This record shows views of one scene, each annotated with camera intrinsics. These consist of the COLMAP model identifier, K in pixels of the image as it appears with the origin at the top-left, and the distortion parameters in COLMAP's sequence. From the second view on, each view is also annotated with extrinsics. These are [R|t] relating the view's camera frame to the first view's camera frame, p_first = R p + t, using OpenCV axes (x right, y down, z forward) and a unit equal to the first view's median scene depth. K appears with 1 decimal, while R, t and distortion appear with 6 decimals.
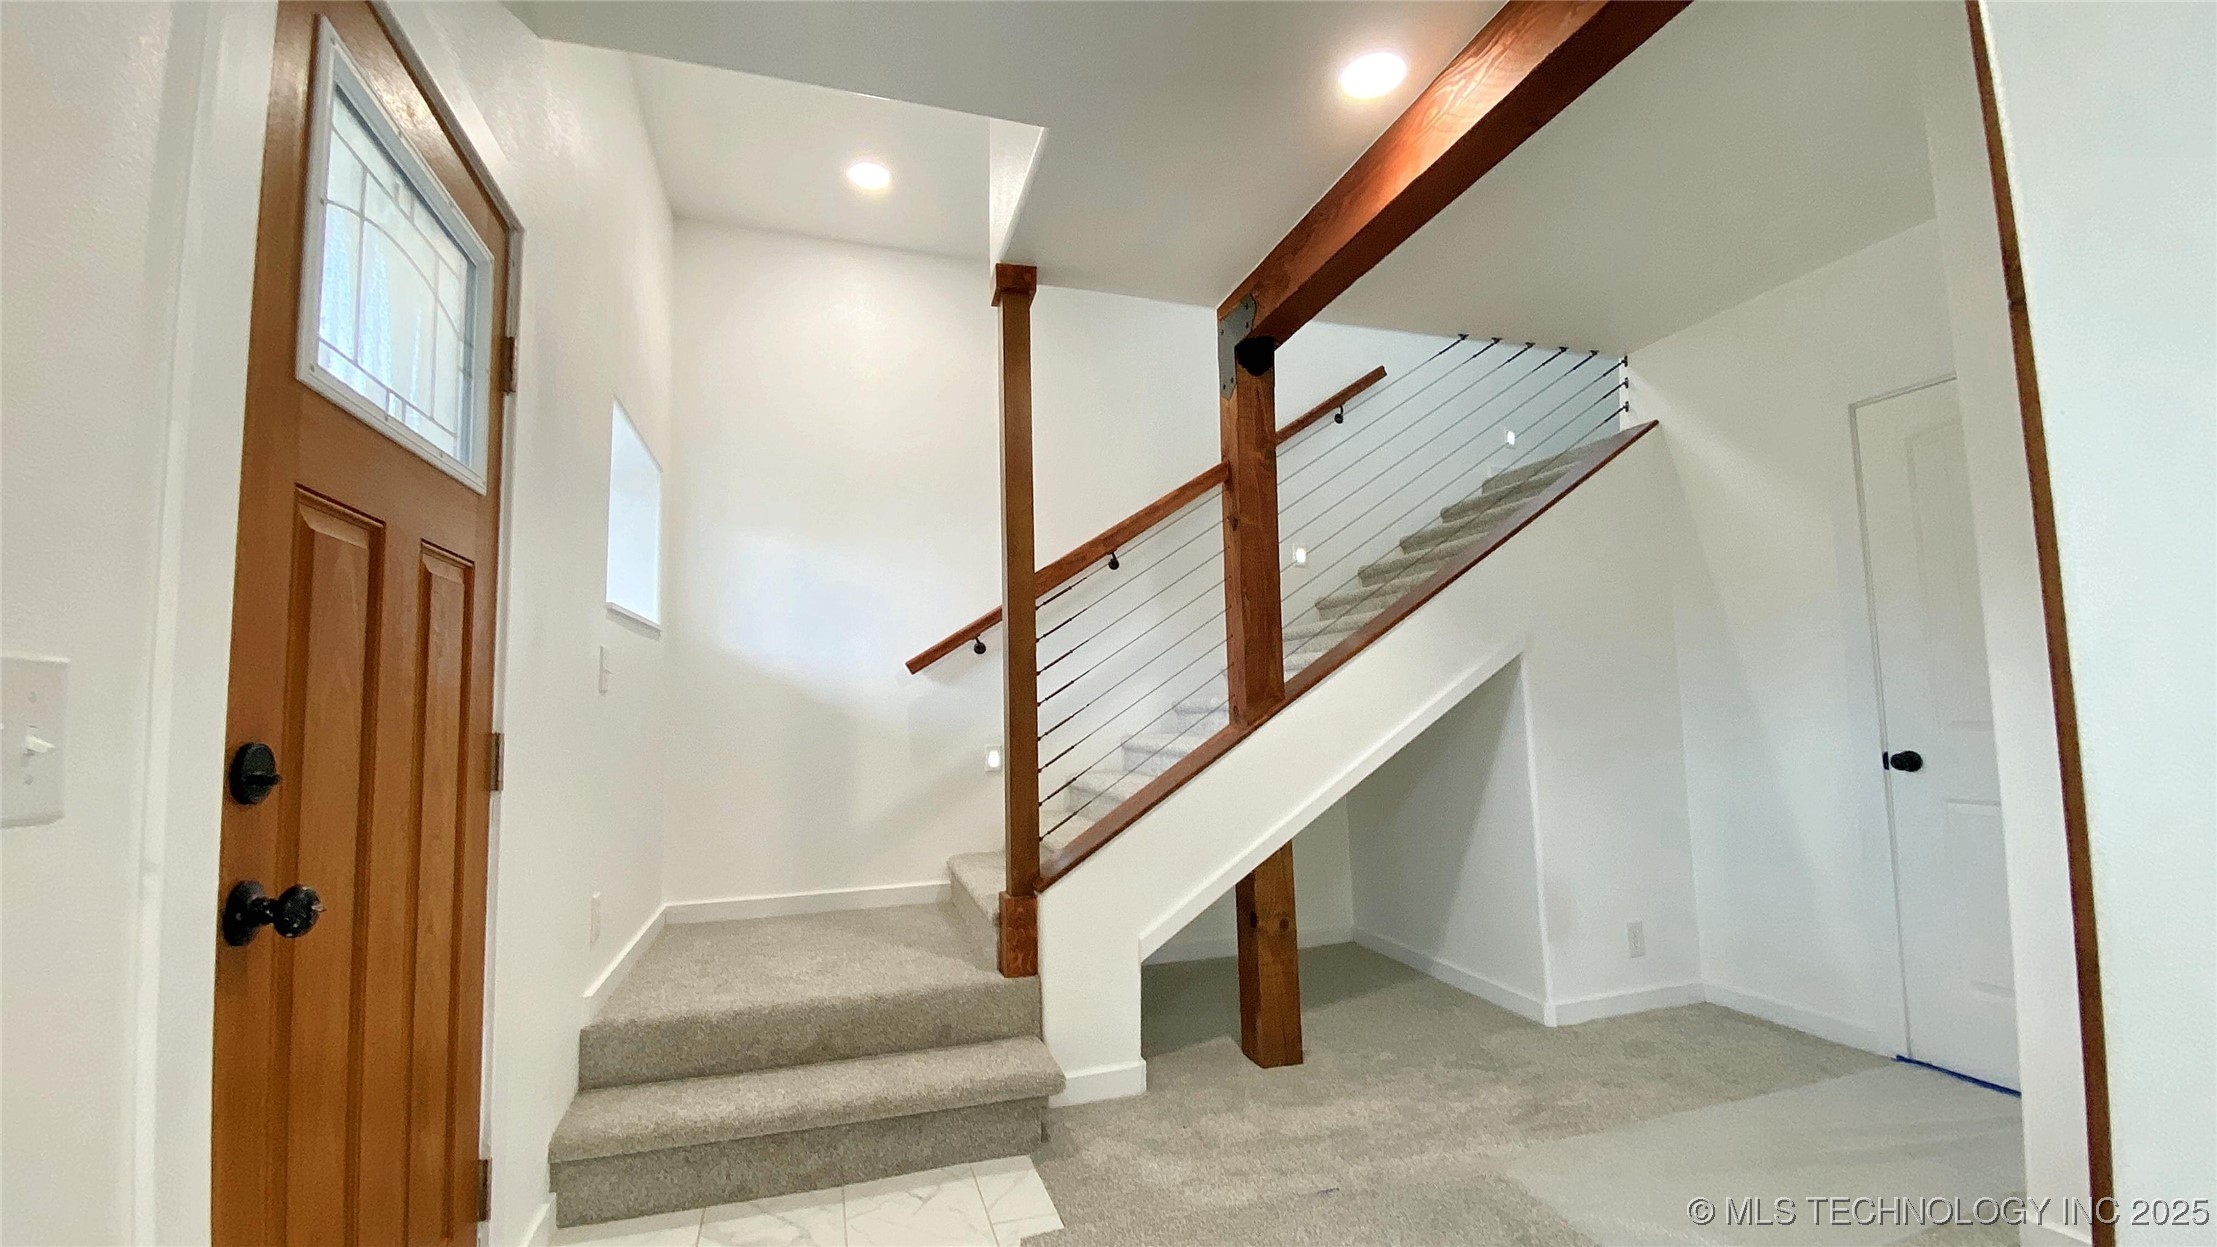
lens RADIAL K [[892.0, 0, 1103.4], [0, 892.0, 625.4], [0, 0, 1]] dist [0.057641, -0.050027]
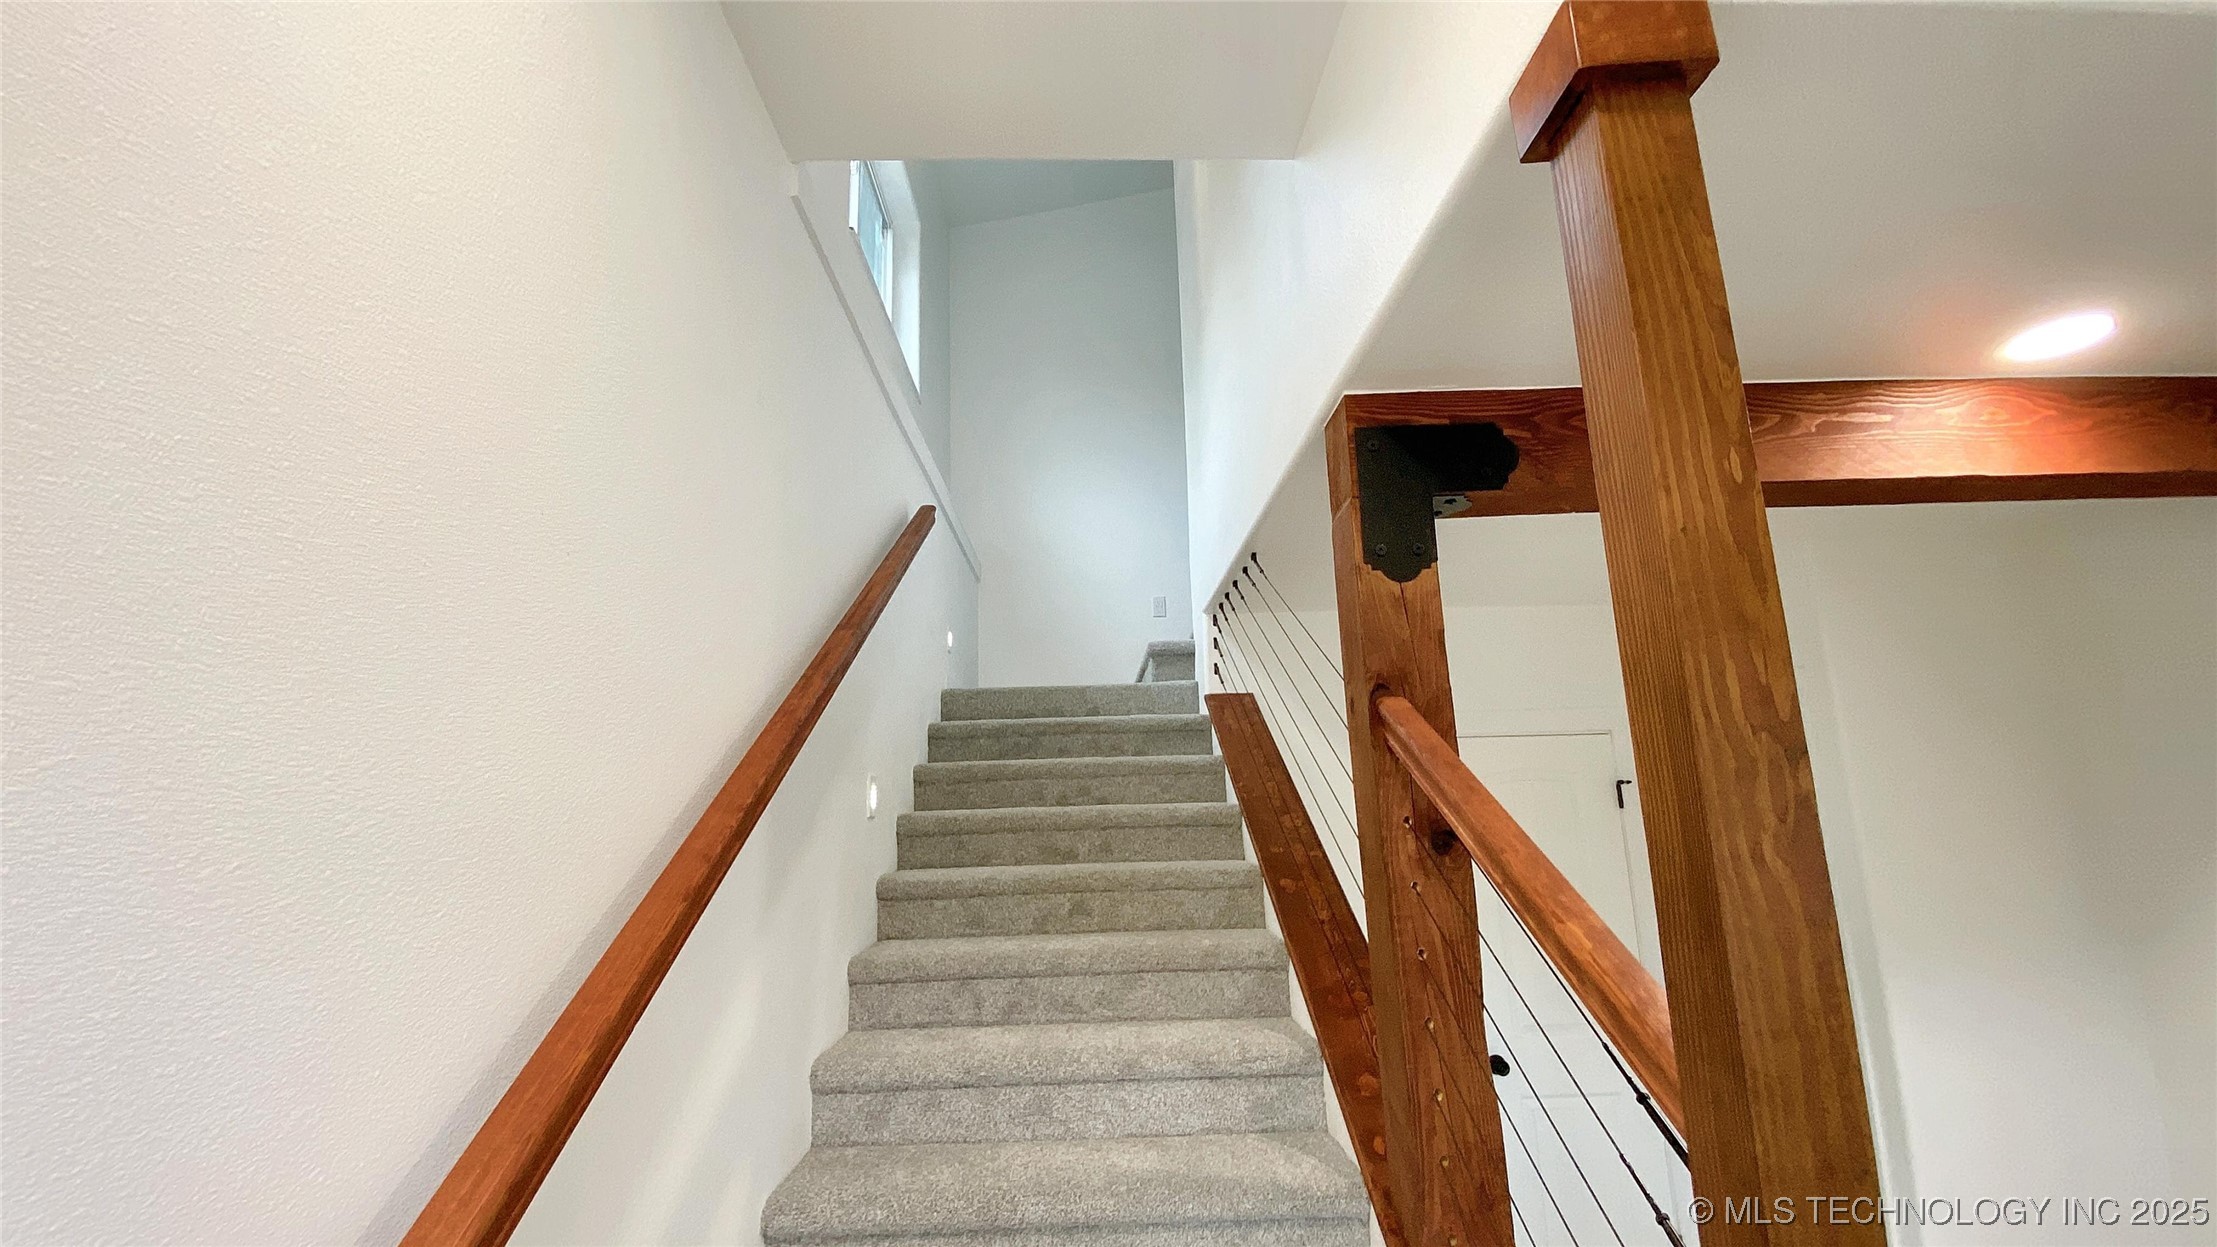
lens RADIAL K [[892.0, 0, 1103.4], [0, 892.0, 625.4], [0, 0, 1]] dist [0.057641, -0.050027]
pose [[0.297990, 0.209976, 0.931188, -0.388357], [-0.065843, 0.977705, -0.199395, -0.119522], [-0.952295, -0.001895, 0.305172, 1.038689]]
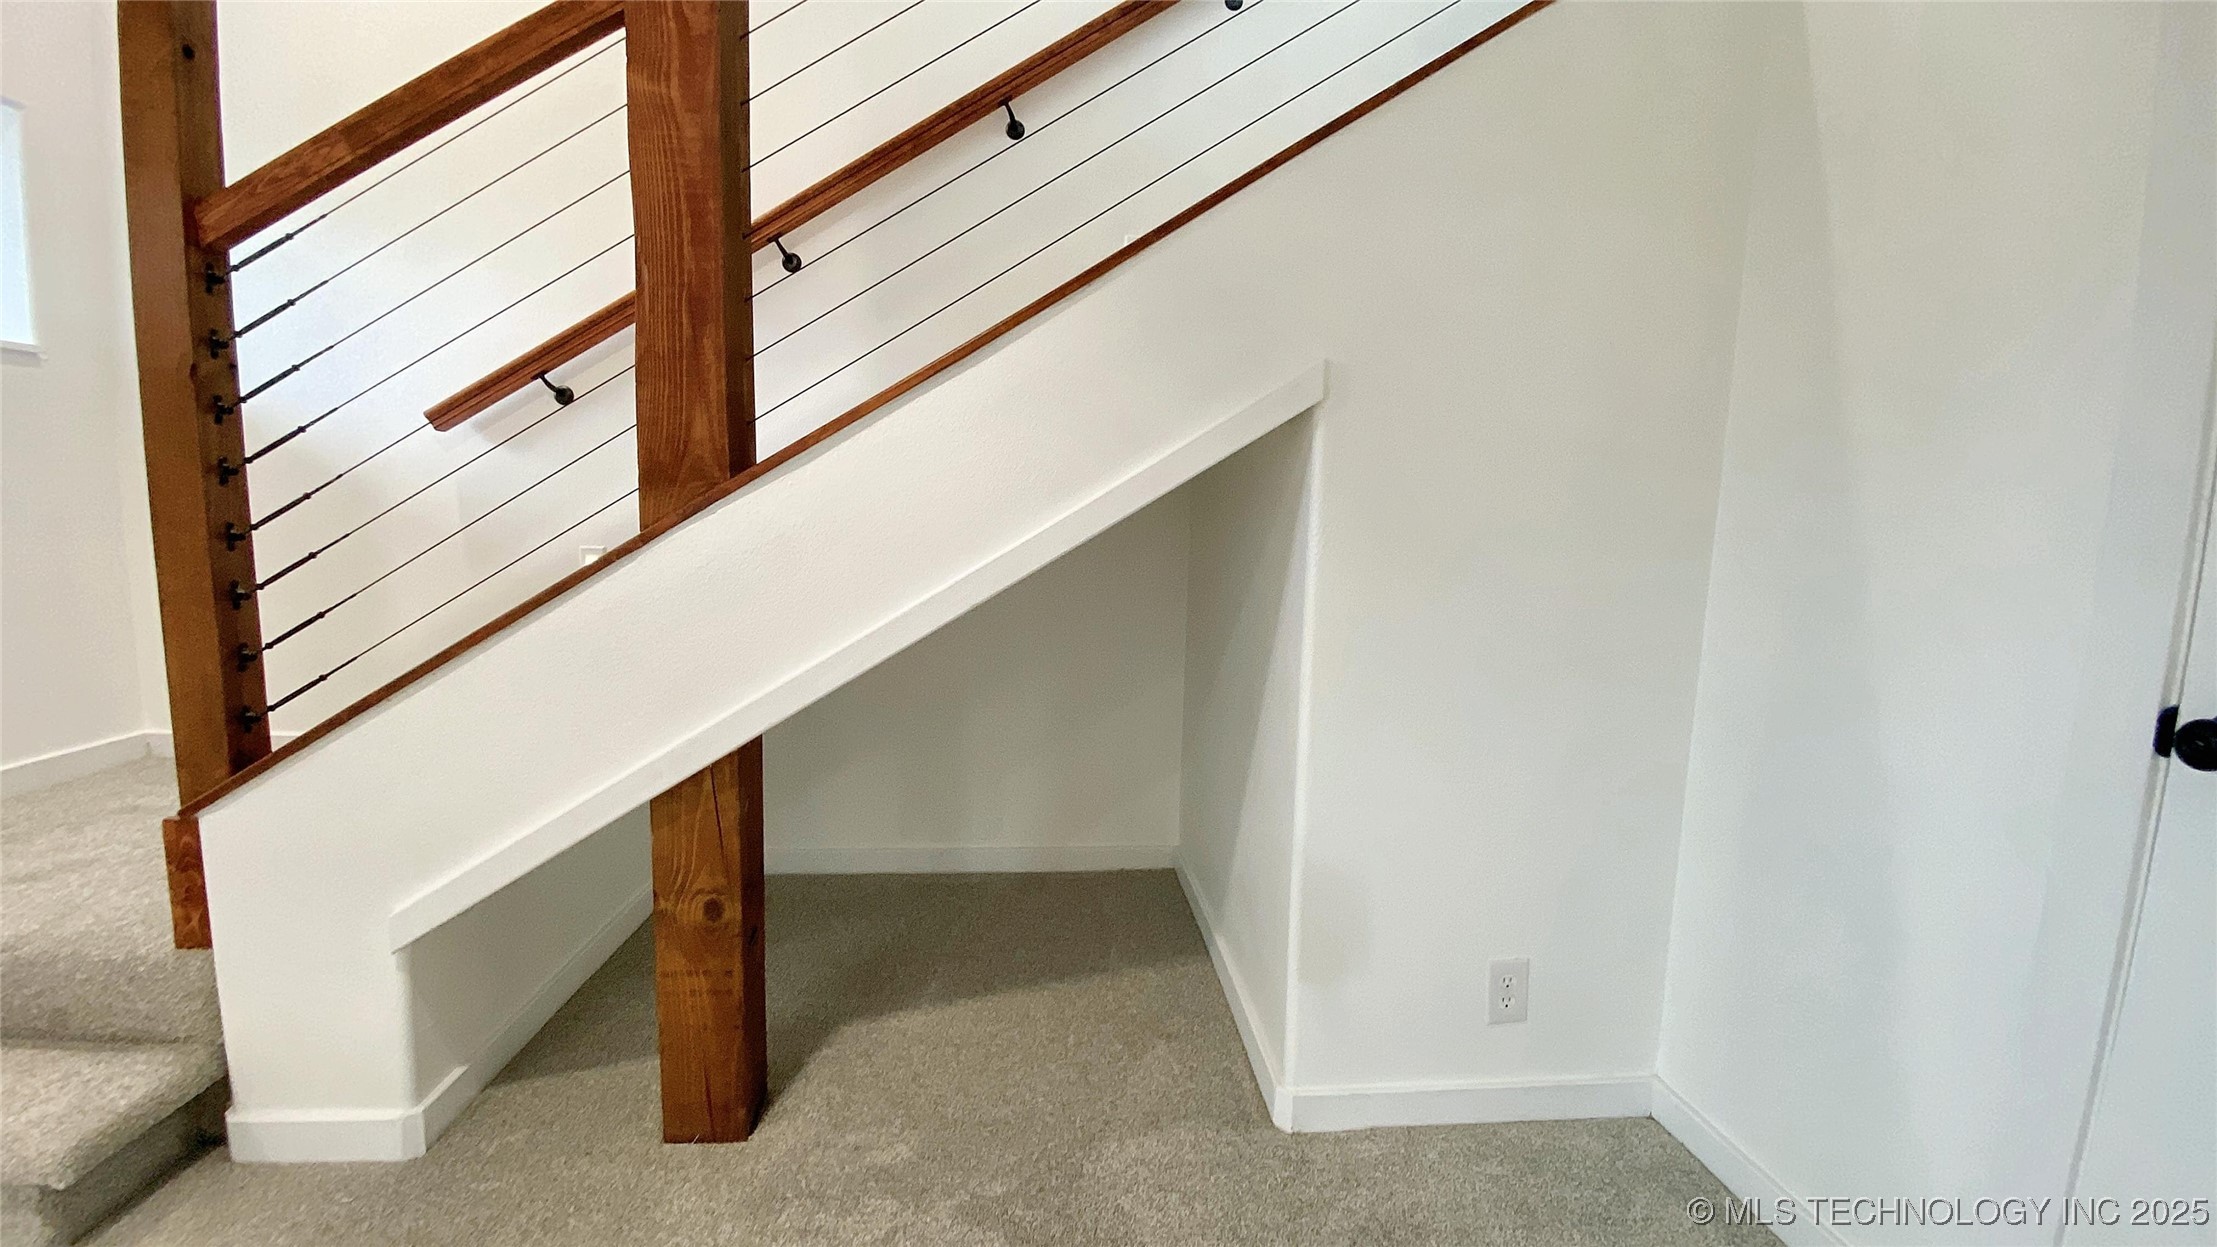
lens RADIAL K [[924.1, 0, 1070.7], [0, 924.1, 626.0], [0, 0, 1]] dist [0.000597, -0.012326]
pose [[0.972677, 0.074479, -0.219892, 0.492200], [-0.024987, 0.975228, 0.219786, 0.043502], [0.230814, -0.208287, 0.950443, 0.544176]]
